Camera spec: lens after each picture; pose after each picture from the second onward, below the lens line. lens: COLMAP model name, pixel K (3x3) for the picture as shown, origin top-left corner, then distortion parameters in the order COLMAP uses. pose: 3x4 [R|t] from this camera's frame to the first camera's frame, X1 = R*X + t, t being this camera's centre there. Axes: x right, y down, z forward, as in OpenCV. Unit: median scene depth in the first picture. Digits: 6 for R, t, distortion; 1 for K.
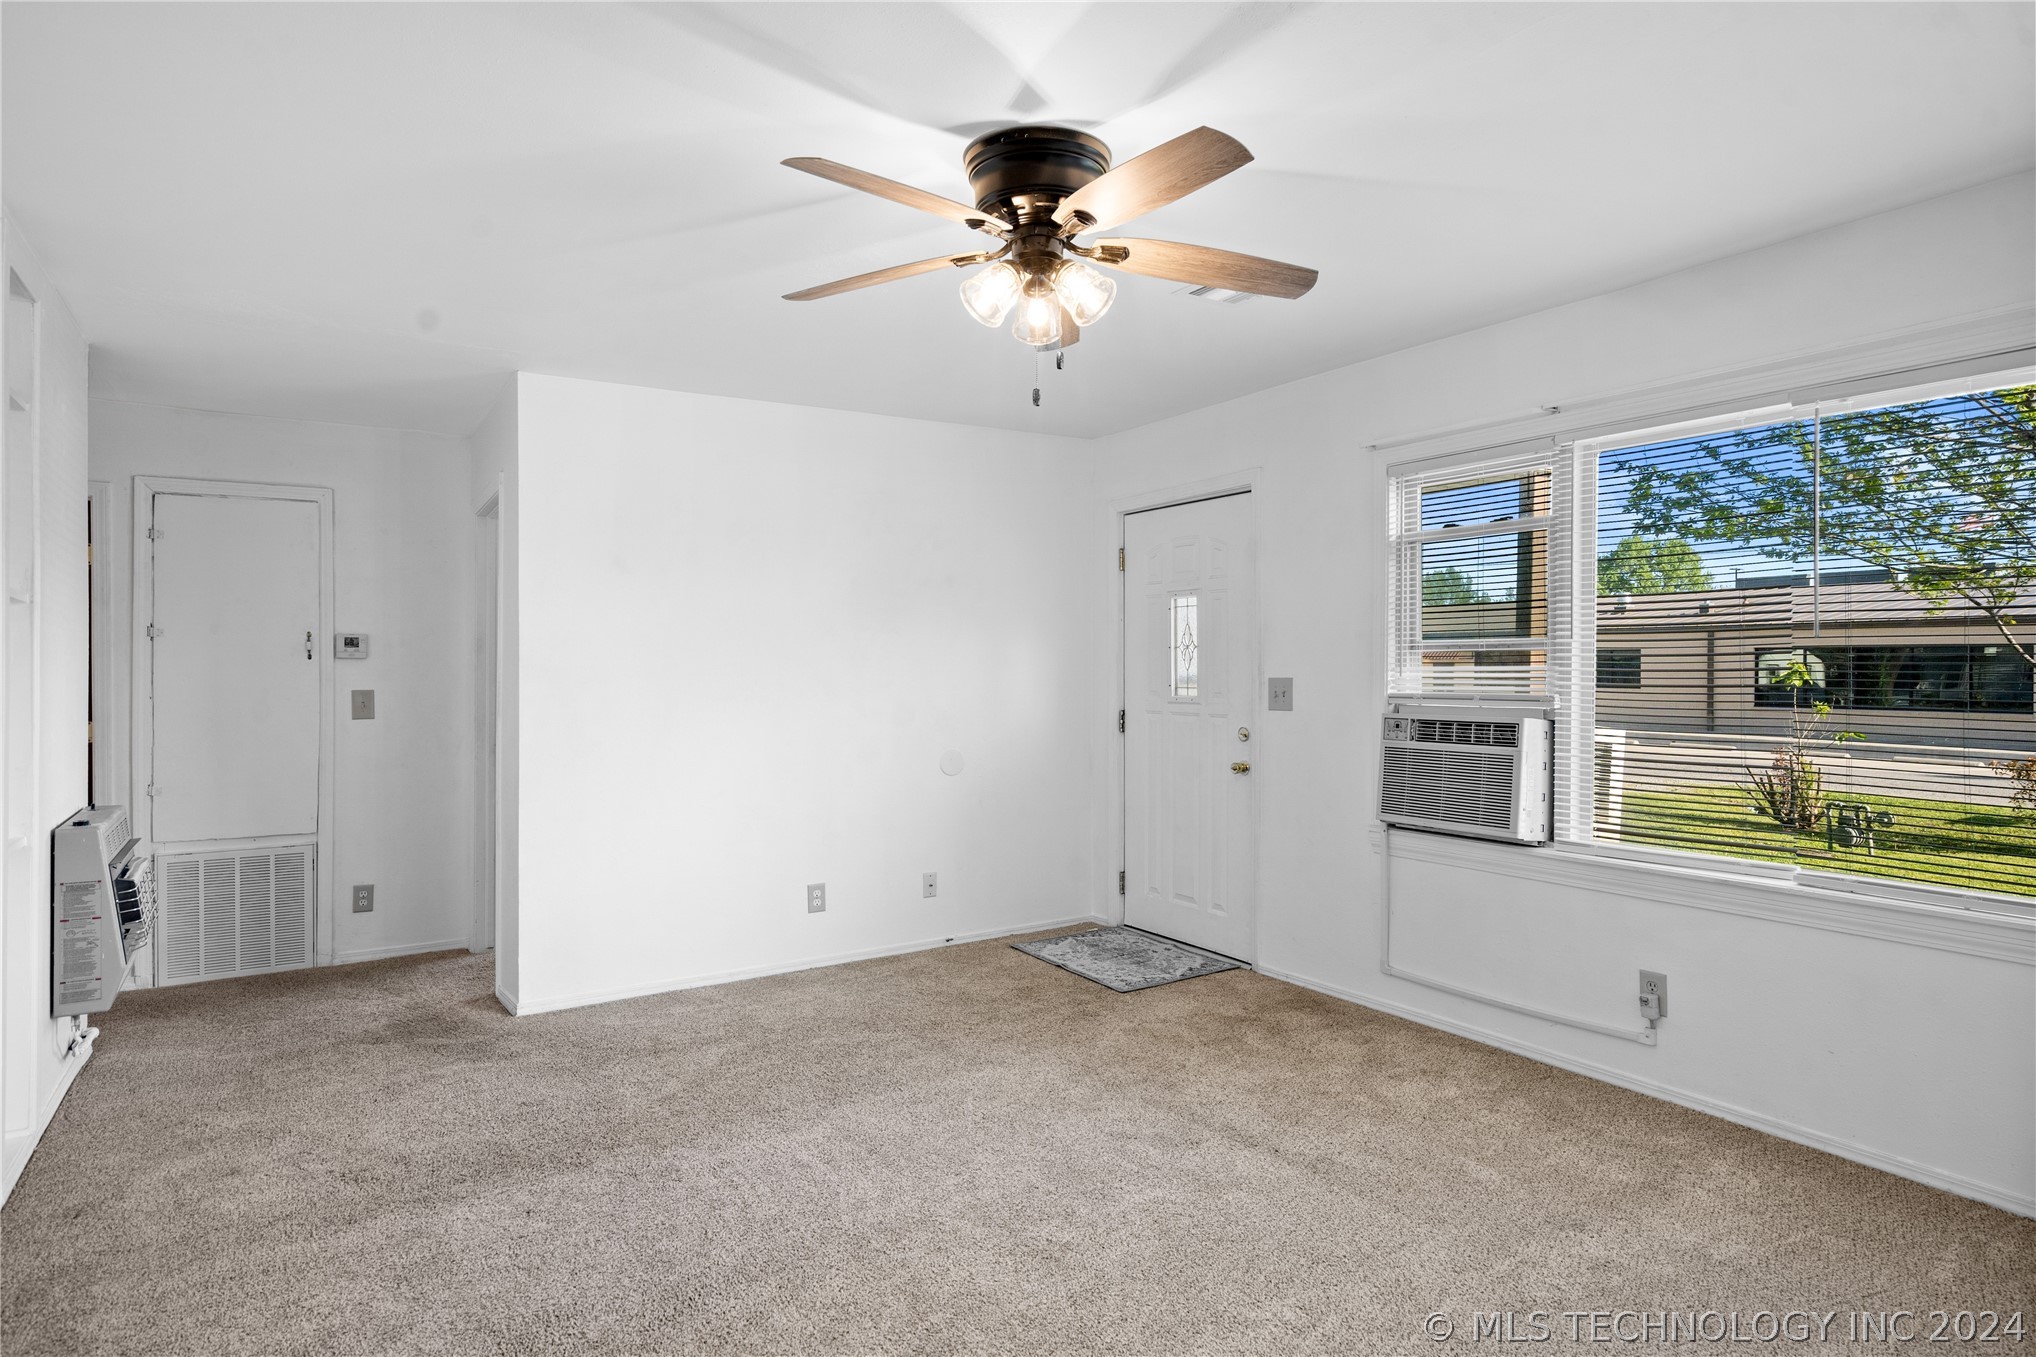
lens RADIAL K [[1176.7, 0, 1016.1], [0, 1176.7, 674.3], [0, 0, 1]] dist [0.002827, 0.002257]
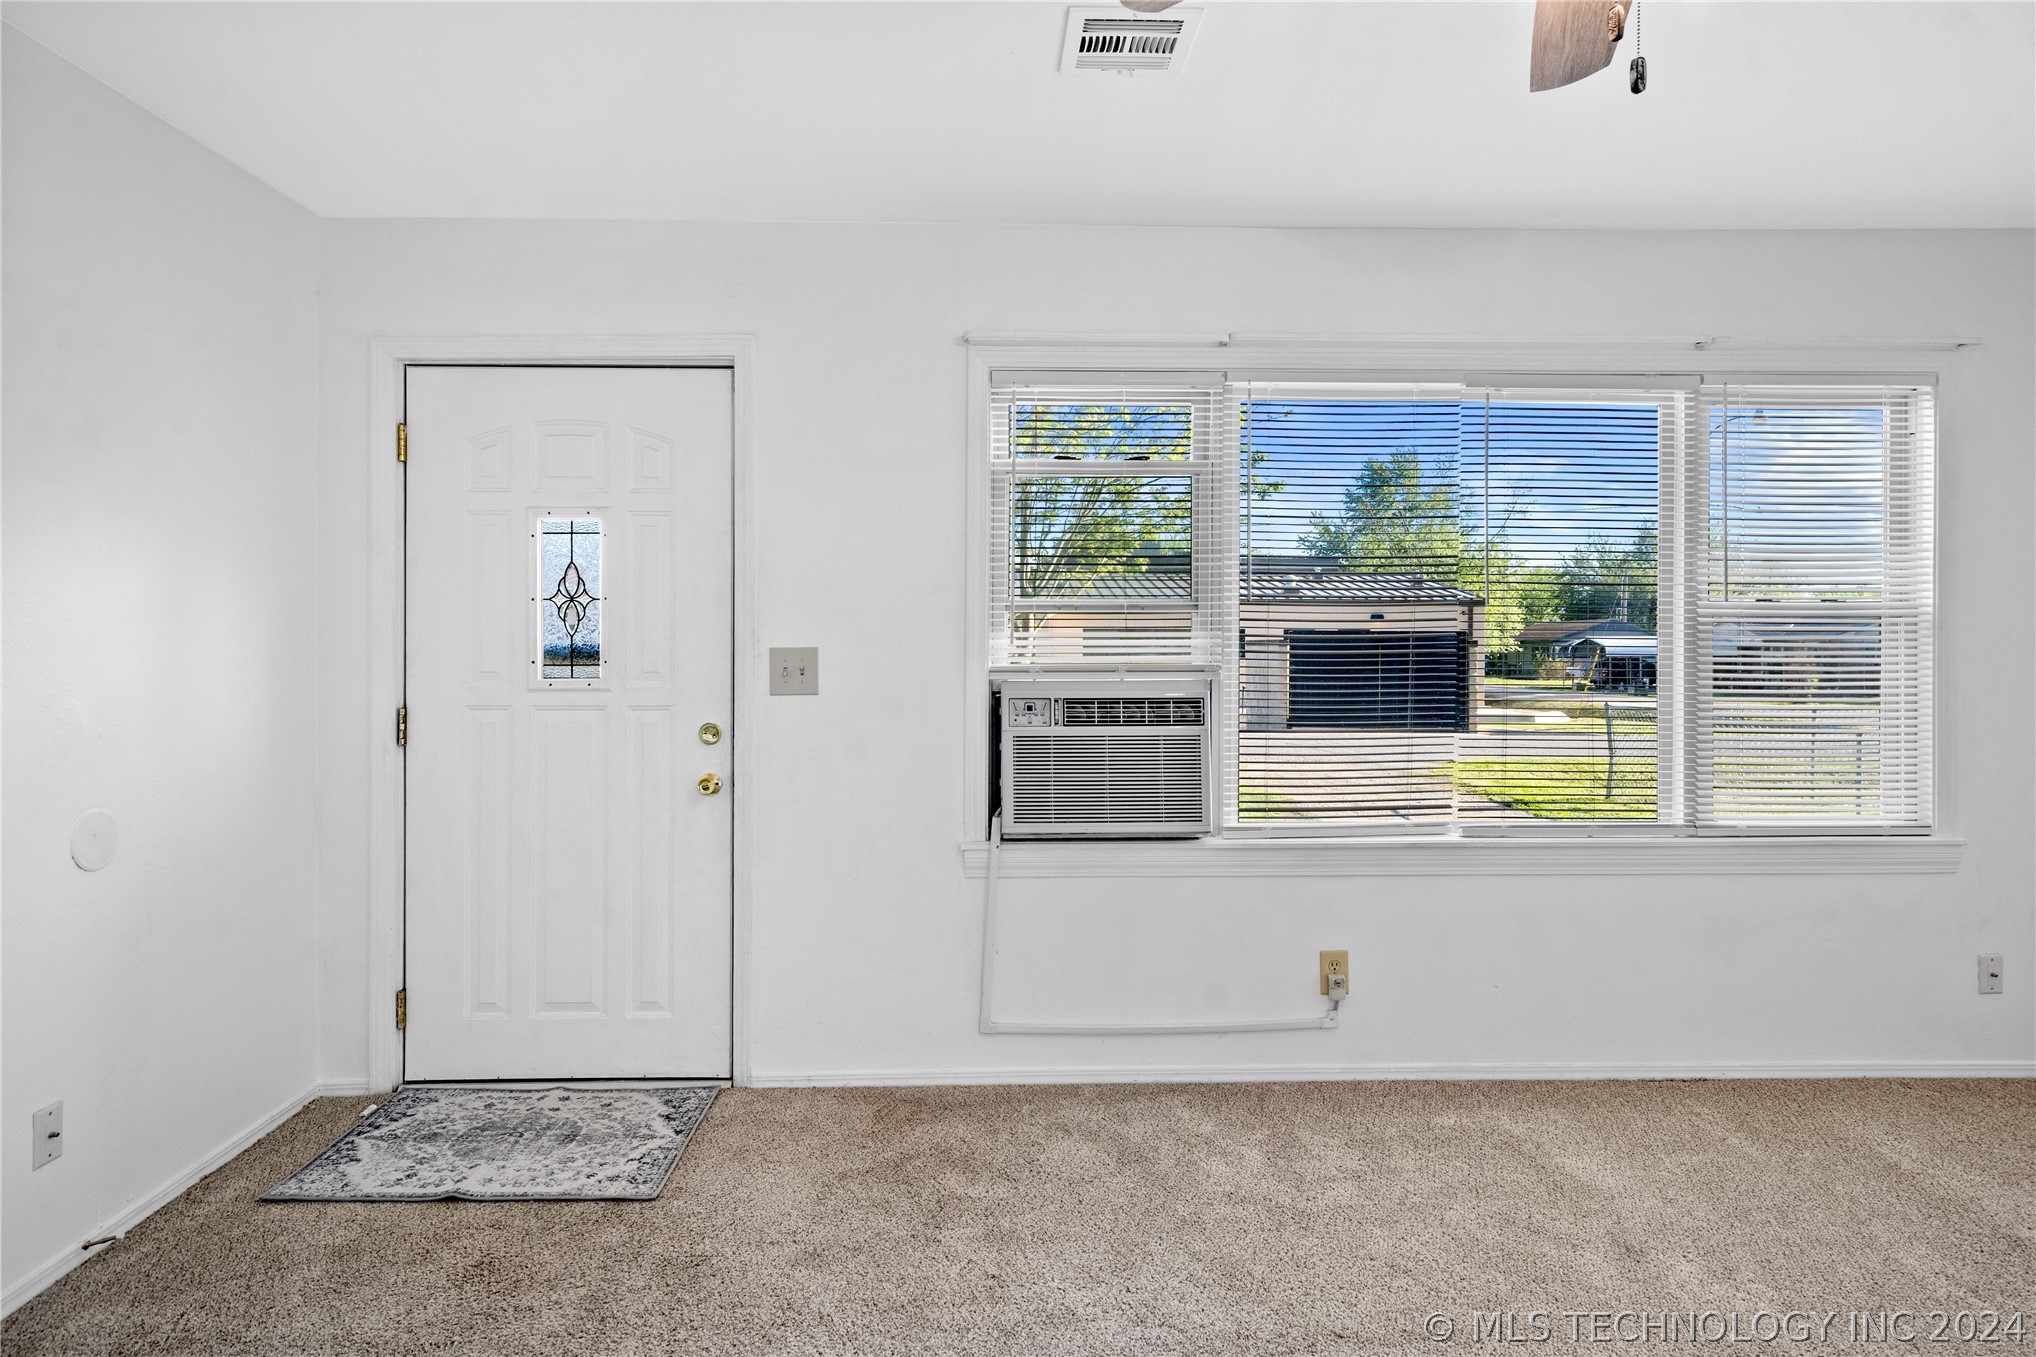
lens RADIAL K [[1176.7, 0, 1019.1], [0, 1176.7, 648.0], [0, 0, 1]] dist [0.002827, 0.002257]
pose [[0.500008, -0.001788, 0.866019, -0.352359], [0.004555, 0.999989, -0.000565, 0.004819], [-0.866009, 0.004228, 0.500011, 0.626785]]
